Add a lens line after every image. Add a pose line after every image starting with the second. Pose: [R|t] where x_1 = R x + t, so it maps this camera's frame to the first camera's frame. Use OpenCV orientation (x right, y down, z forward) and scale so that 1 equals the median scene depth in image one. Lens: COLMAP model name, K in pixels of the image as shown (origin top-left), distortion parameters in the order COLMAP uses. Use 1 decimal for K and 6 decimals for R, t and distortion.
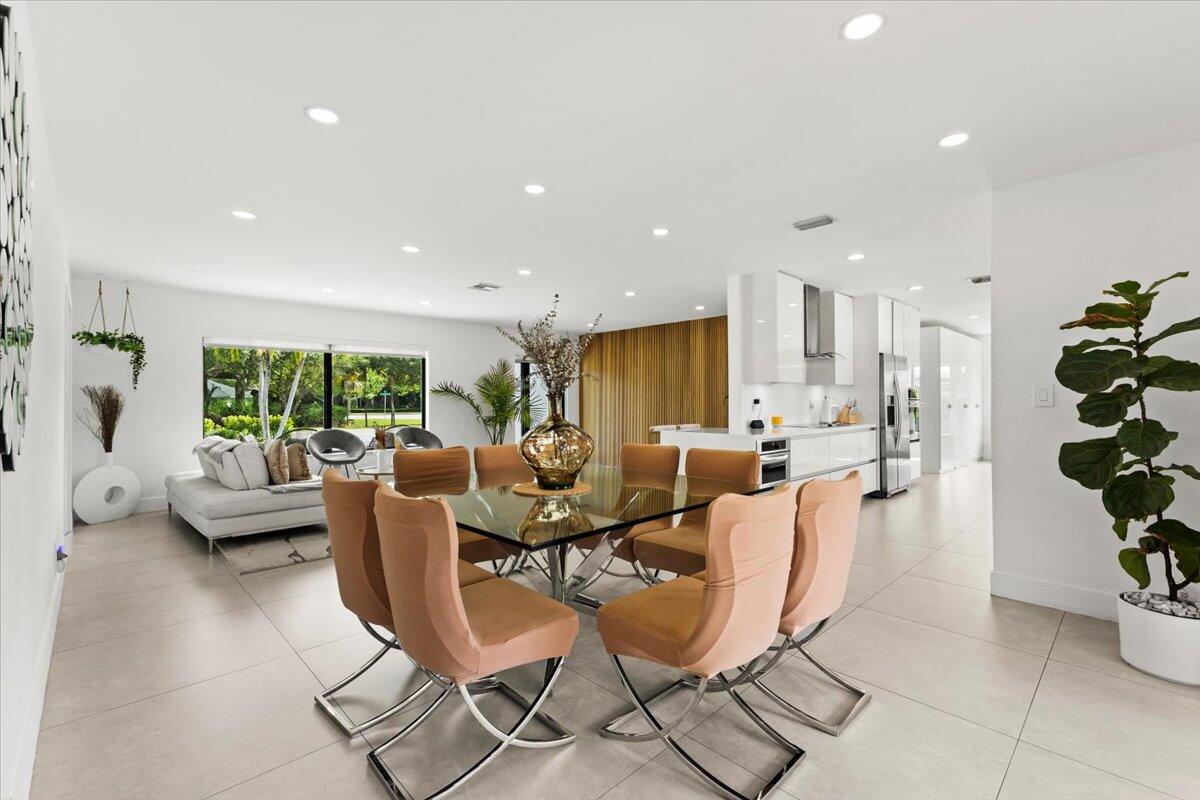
lens RADIAL K [[526.9, 0, 603.0], [0, 526.9, 396.8], [0, 0, 1]] dist [0.011647, 0.000510]
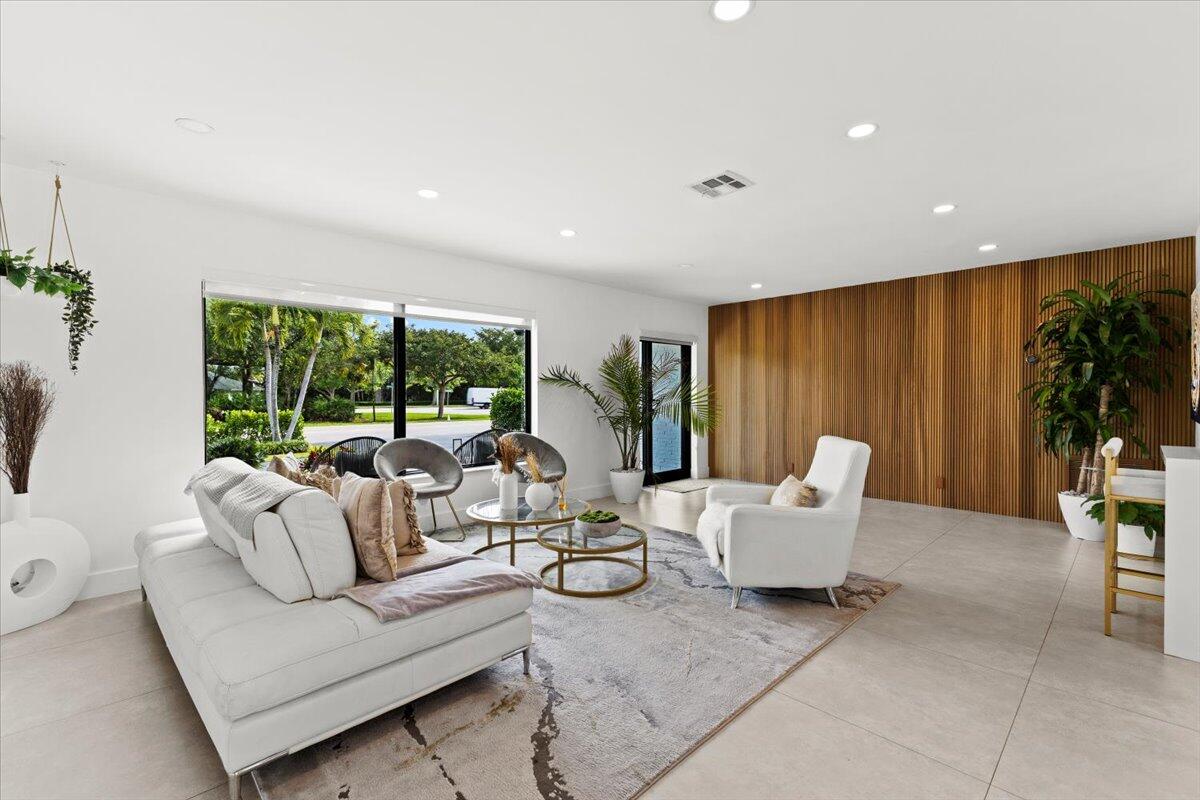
lens RADIAL K [[521.7, 0, 604.6], [0, 521.7, 397.3], [0, 0, 1]] dist [0.005050, 0.000212]
pose [[0.999939, 0.001178, 0.010962, -0.248173], [-0.001337, 0.999894, 0.014489, 0.002733], [-0.010944, -0.014502, 0.999835, 0.325379]]
